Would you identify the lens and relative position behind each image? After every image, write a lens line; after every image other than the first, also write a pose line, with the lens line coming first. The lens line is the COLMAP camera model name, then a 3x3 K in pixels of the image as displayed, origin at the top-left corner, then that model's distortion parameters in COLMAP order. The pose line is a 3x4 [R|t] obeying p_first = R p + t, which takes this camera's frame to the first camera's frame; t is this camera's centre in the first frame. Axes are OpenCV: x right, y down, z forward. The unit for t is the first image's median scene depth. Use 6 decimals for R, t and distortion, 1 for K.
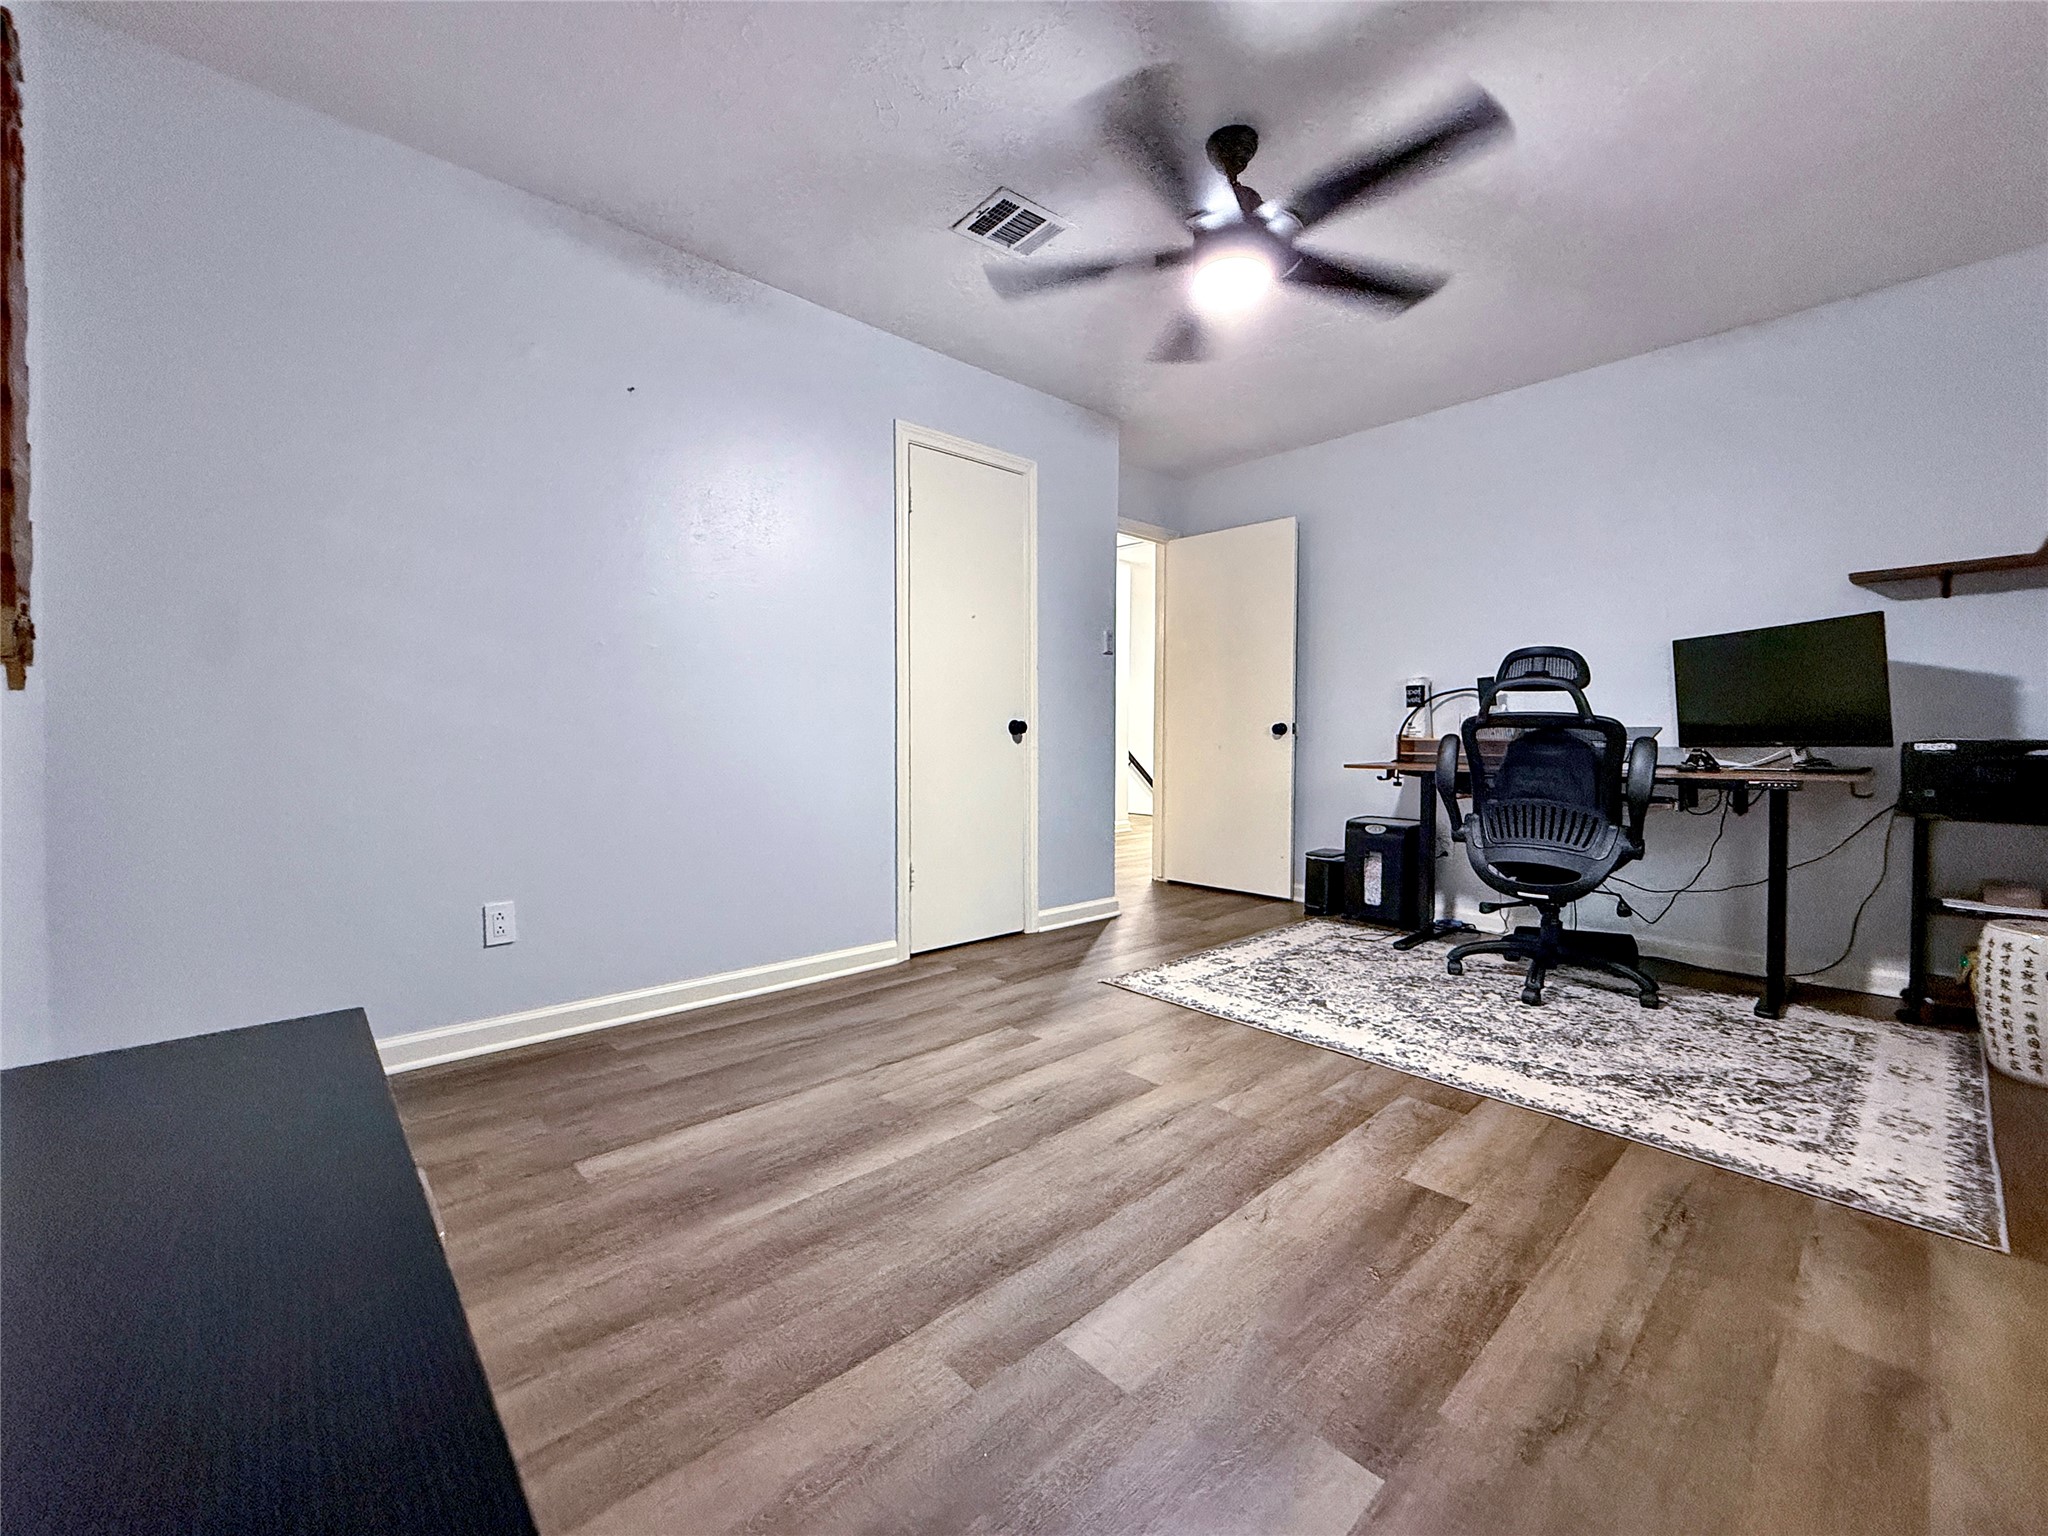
lens RADIAL K [[857.8, 0, 1030.9], [0, 857.8, 764.1], [0, 0, 1]] dist [0.001640, -0.000048]
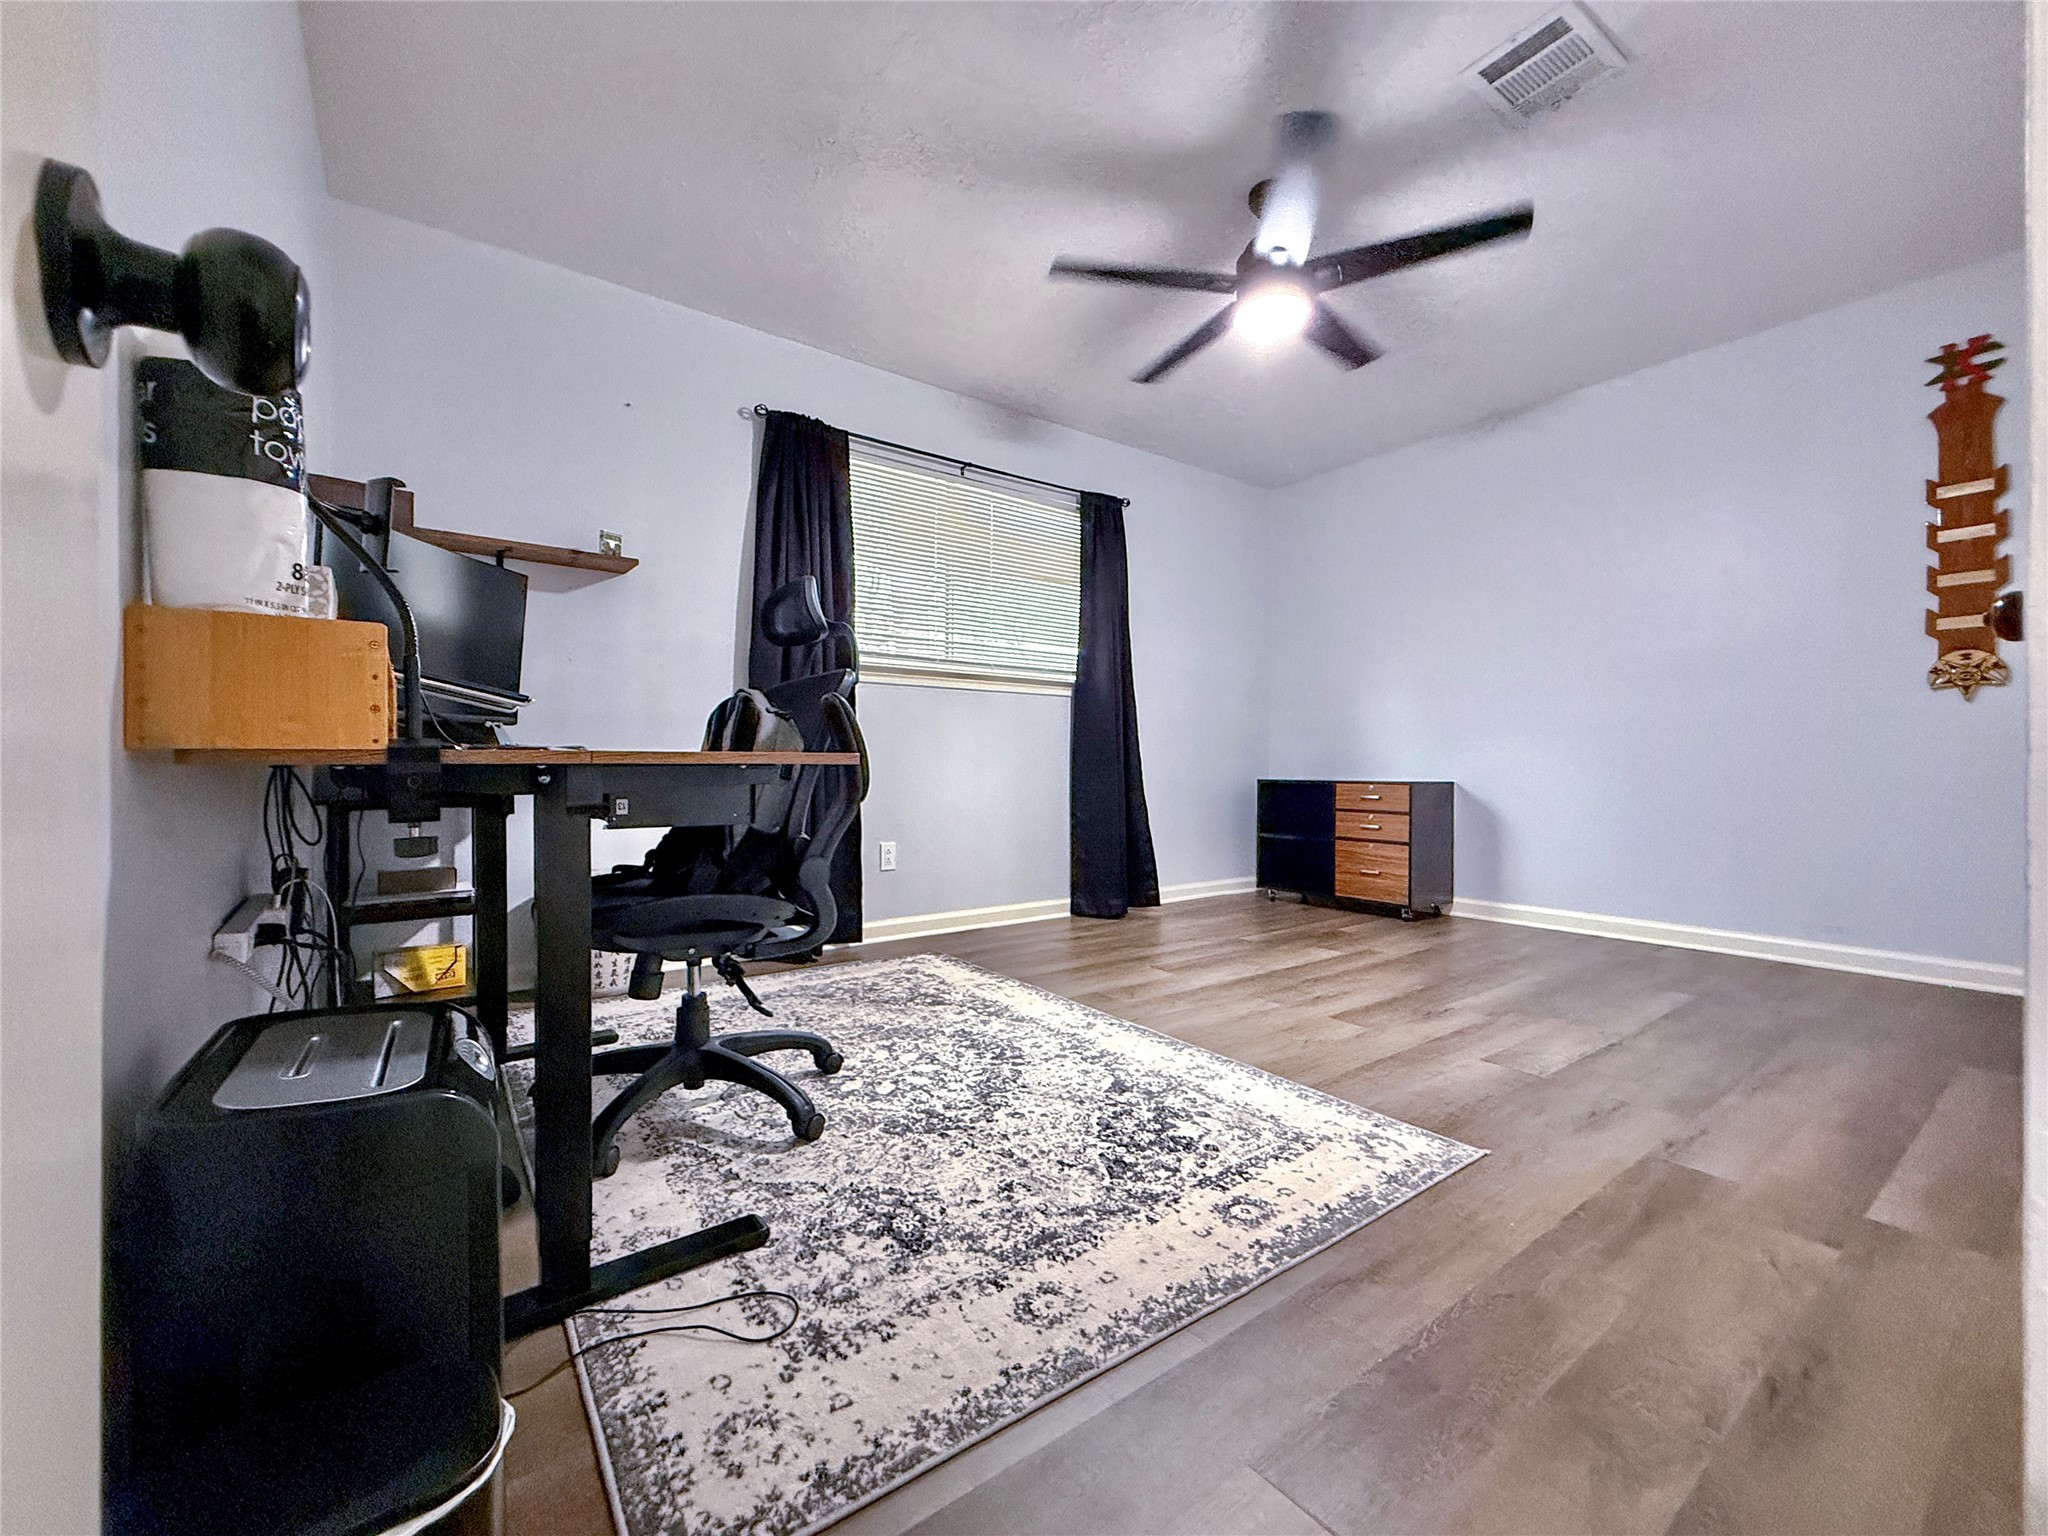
lens RADIAL K [[857.8, 0, 1030.9], [0, 857.8, 764.1], [0, 0, 1]] dist [0.001640, -0.000048]
pose [[-0.995315, -0.003457, 0.096621, 0.367015], [0.000107, 0.999320, 0.036860, -0.009697], [-0.096683, 0.036698, -0.994638, 1.820224]]
